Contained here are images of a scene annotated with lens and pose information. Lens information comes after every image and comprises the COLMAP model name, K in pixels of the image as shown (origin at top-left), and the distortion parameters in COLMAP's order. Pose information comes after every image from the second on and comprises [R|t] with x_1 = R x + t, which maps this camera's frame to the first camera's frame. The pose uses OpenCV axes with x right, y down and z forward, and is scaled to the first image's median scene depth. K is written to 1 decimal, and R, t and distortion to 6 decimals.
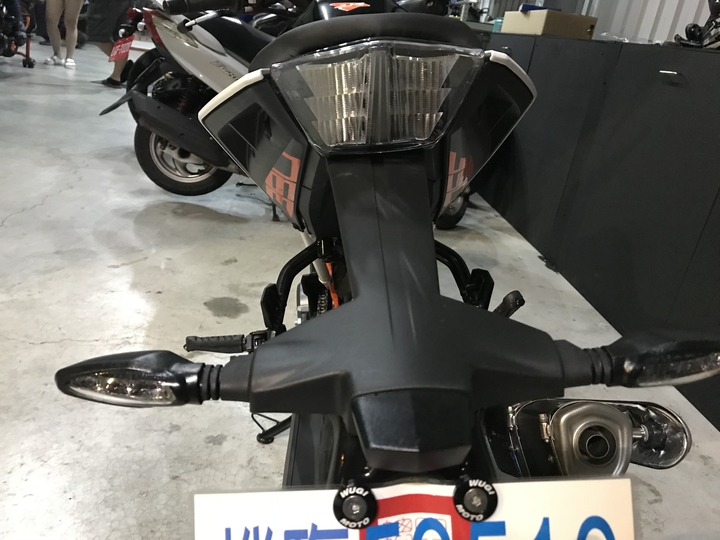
lens RADIAL K [[595.9, 0, 360.0], [0, 595.9, 270.0], [0, 0, 1]] dist [0.045400, -0.003471]
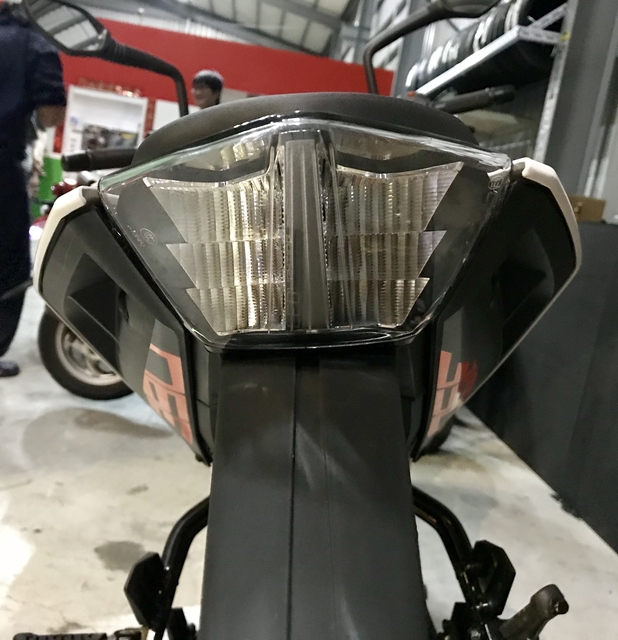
lens RADIAL K [[599.2, 0, 309.0], [0, 599.2, 320.0], [0, 0, 1]] dist [0.007263, -0.010459]
pose [[0.998869, 0.021674, -0.042325, 0.043770], [-0.031475, 0.968545, -0.246839, -0.072962], [0.035644, 0.247892, 0.968132, 0.390586]]
